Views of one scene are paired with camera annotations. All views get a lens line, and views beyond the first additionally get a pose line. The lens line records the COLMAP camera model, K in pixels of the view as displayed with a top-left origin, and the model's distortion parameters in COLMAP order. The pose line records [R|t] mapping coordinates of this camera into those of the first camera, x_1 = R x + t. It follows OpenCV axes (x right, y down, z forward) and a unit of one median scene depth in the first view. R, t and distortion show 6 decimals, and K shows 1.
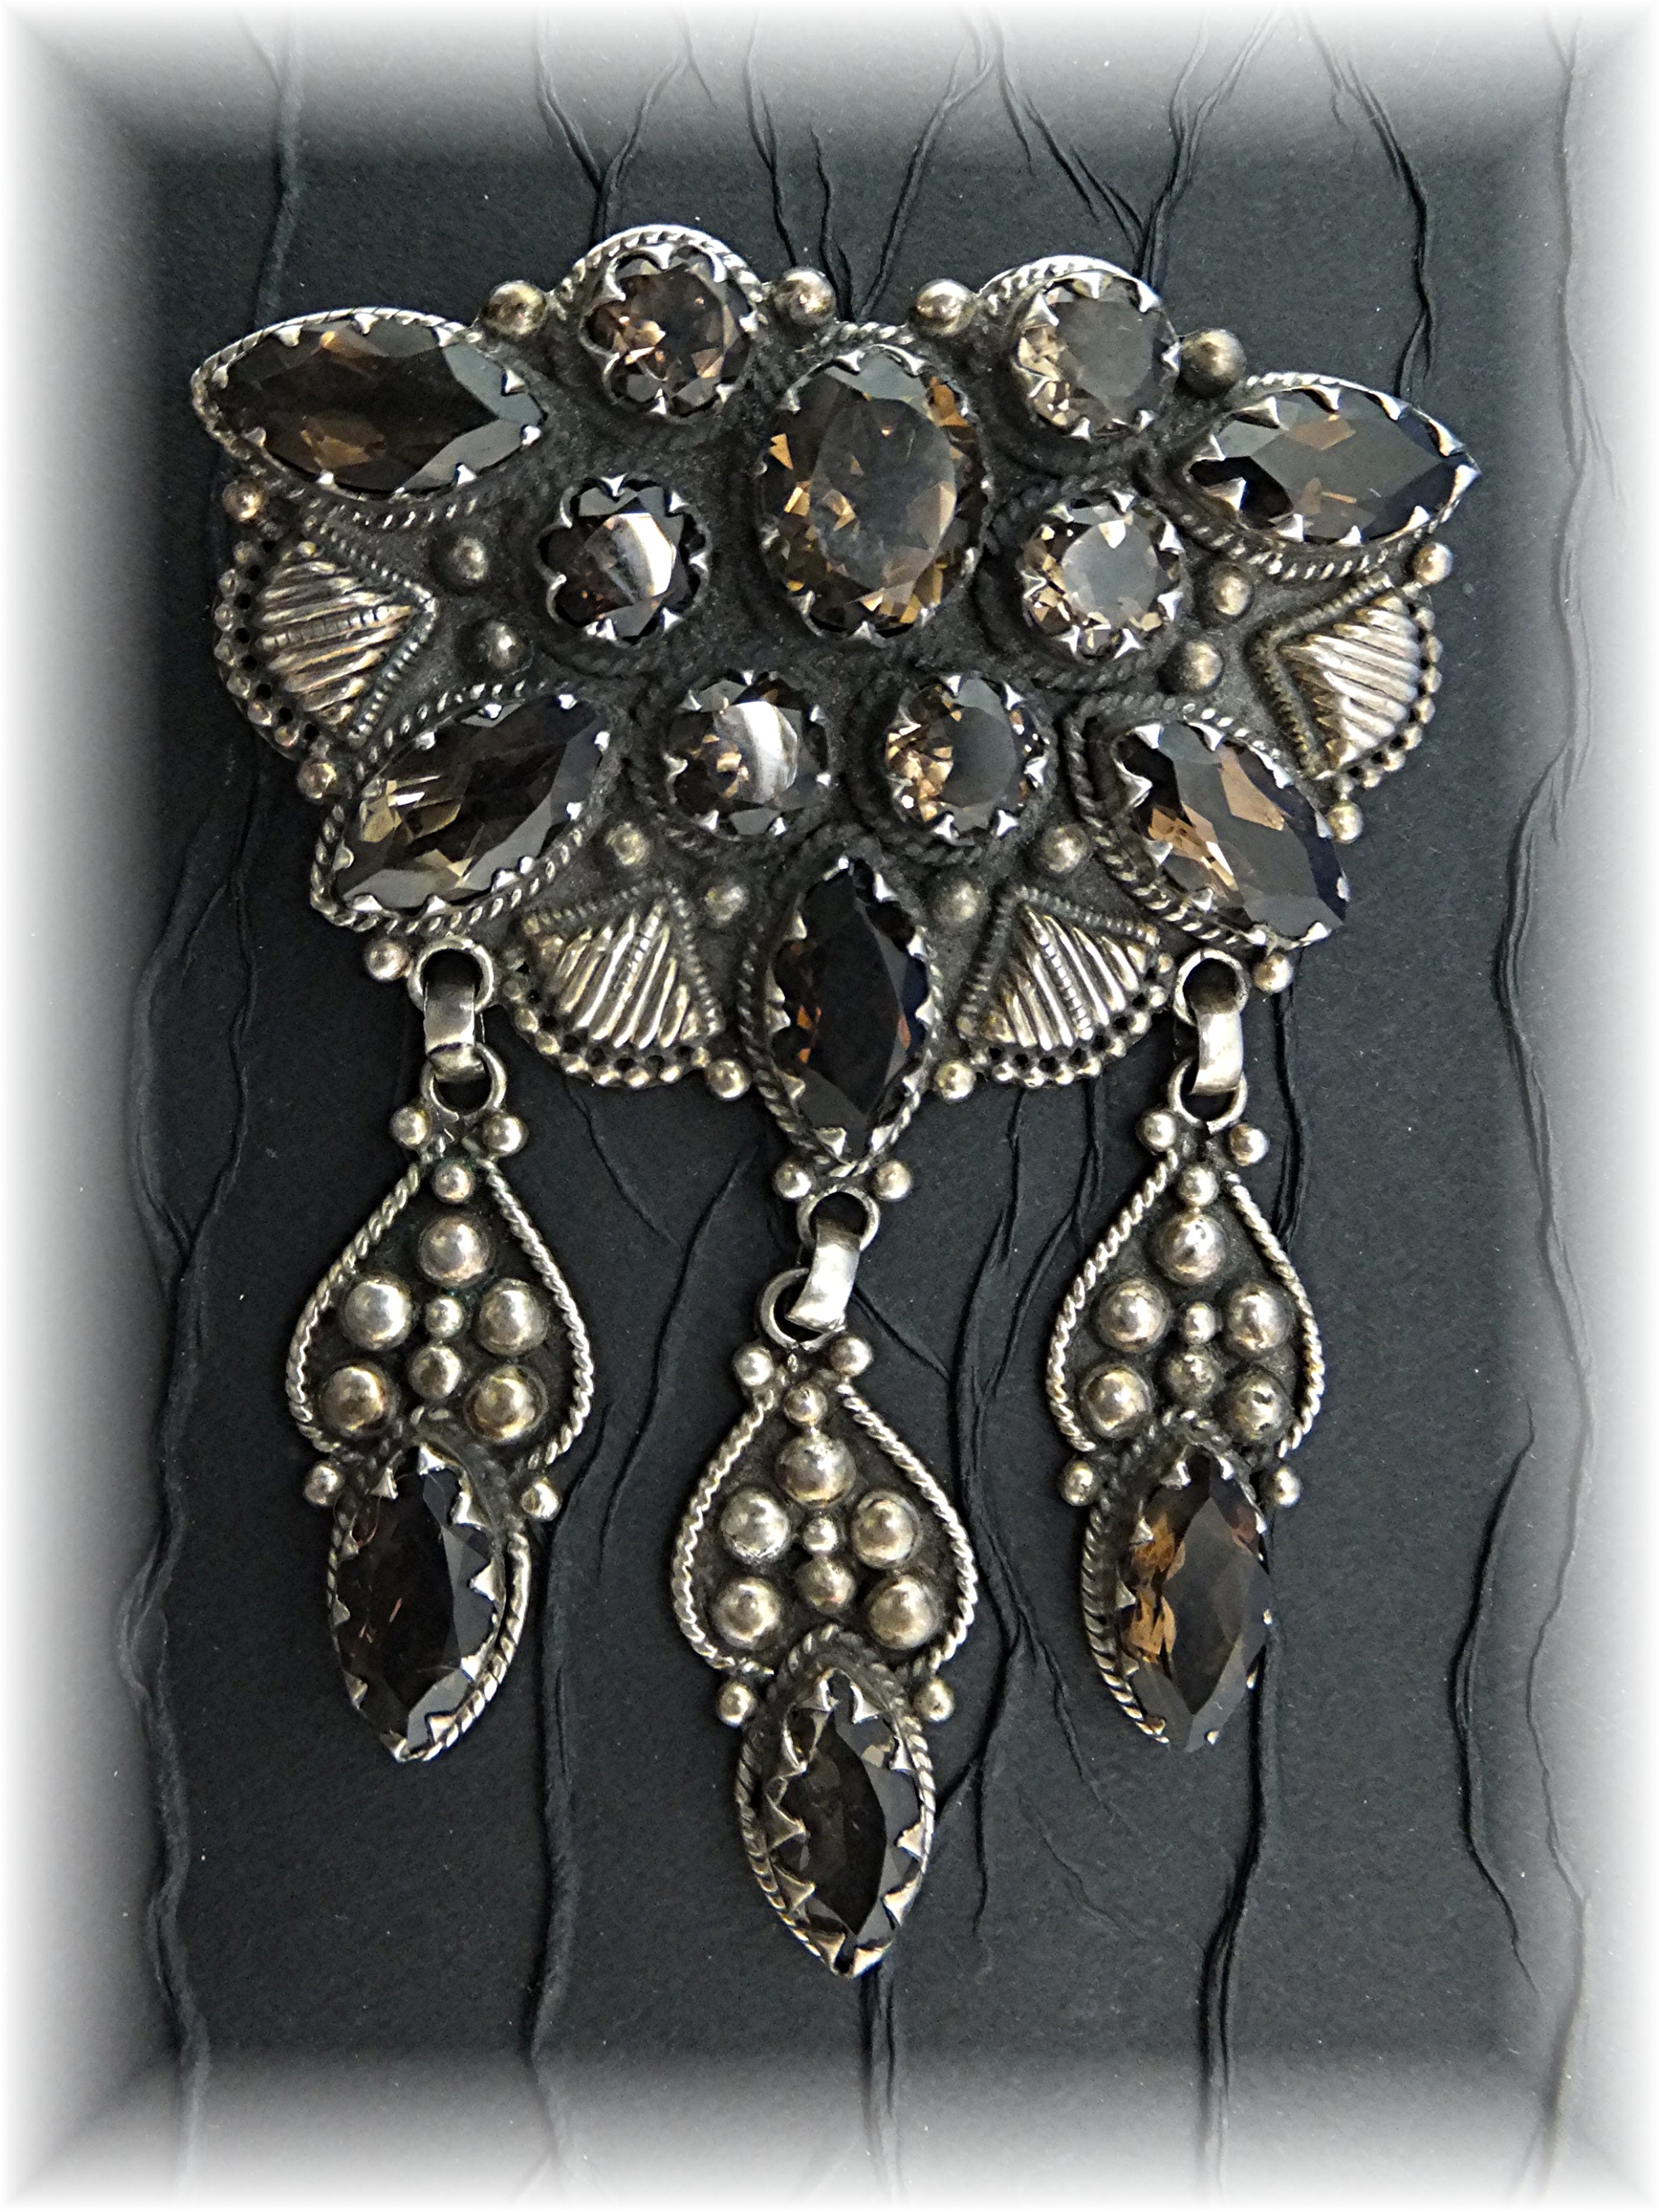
lens RADIAL K [[2236.0, 0, 823.0], [0, 2236.0, 1188.4], [0, 0, 1]] dist [-0.148922, 0.007406]
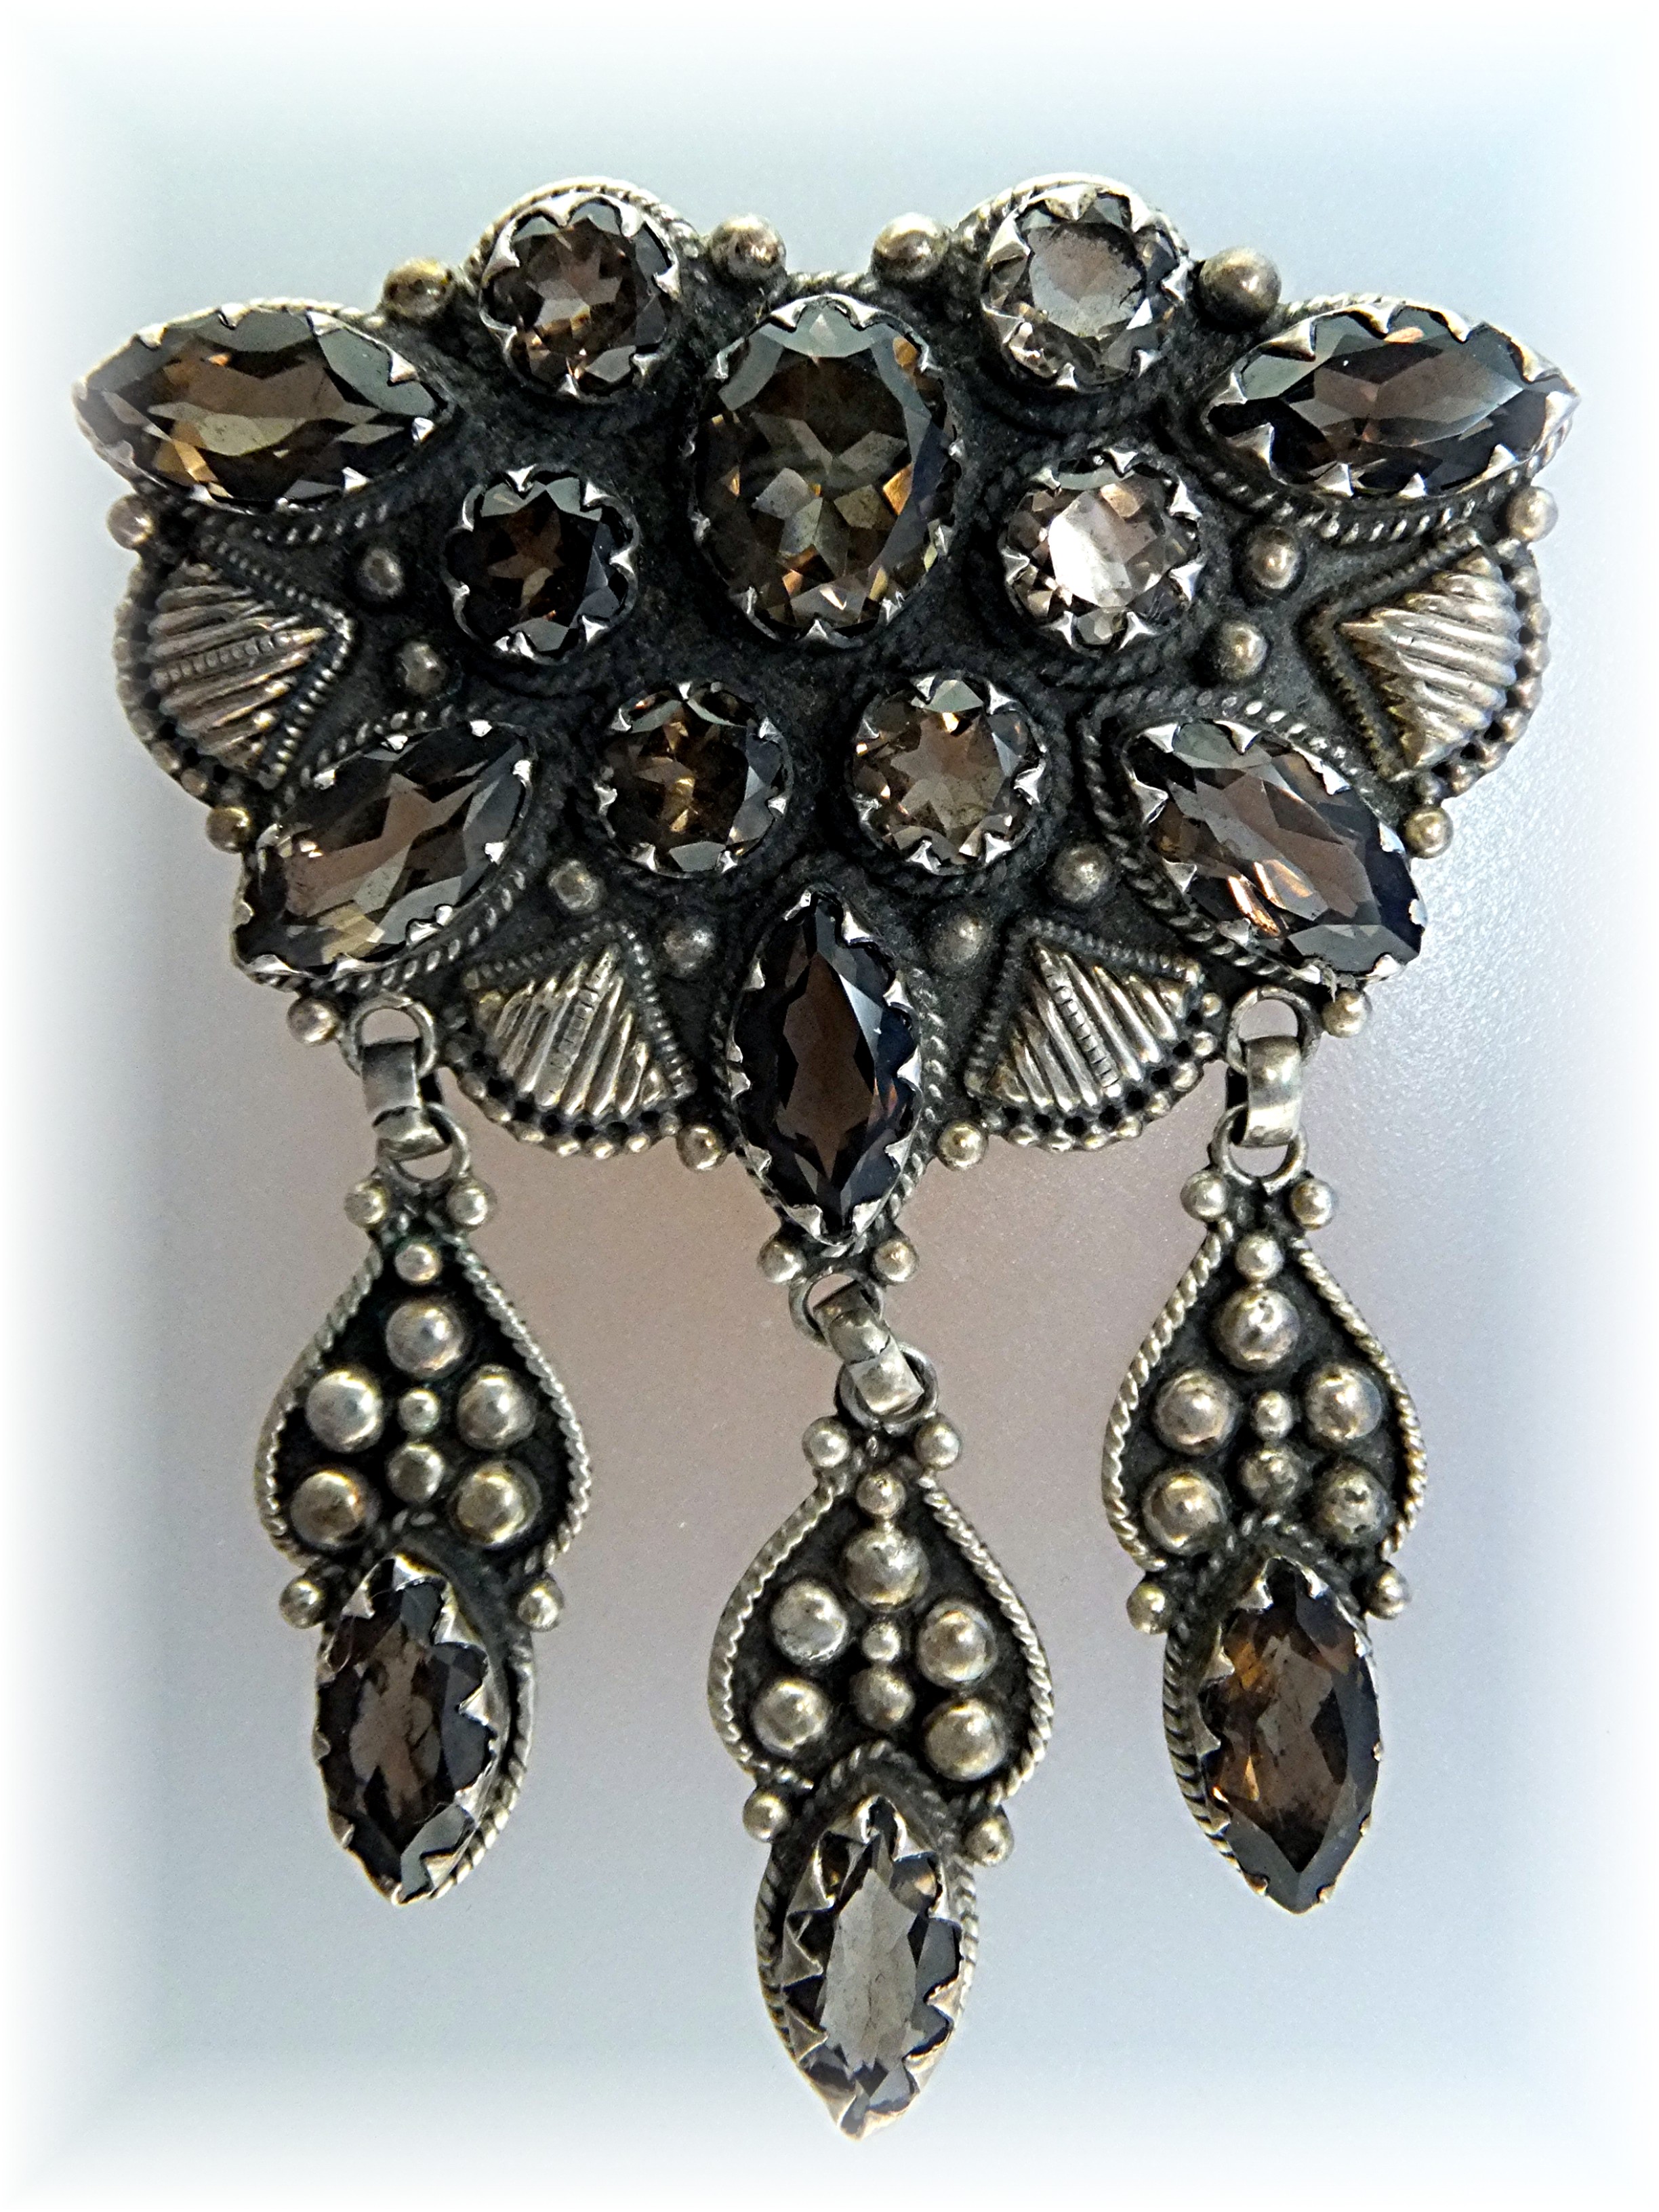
lens RADIAL K [[2236.0, 0, 823.0], [0, 2236.0, 1188.4], [0, 0, 1]] dist [-0.148922, 0.007406]
pose [[0.982867, -0.002965, -0.184291, 0.169241], [0.003857, 0.999983, 0.004484, -0.037331], [0.184274, -0.005119, 0.982862, 0.148128]]
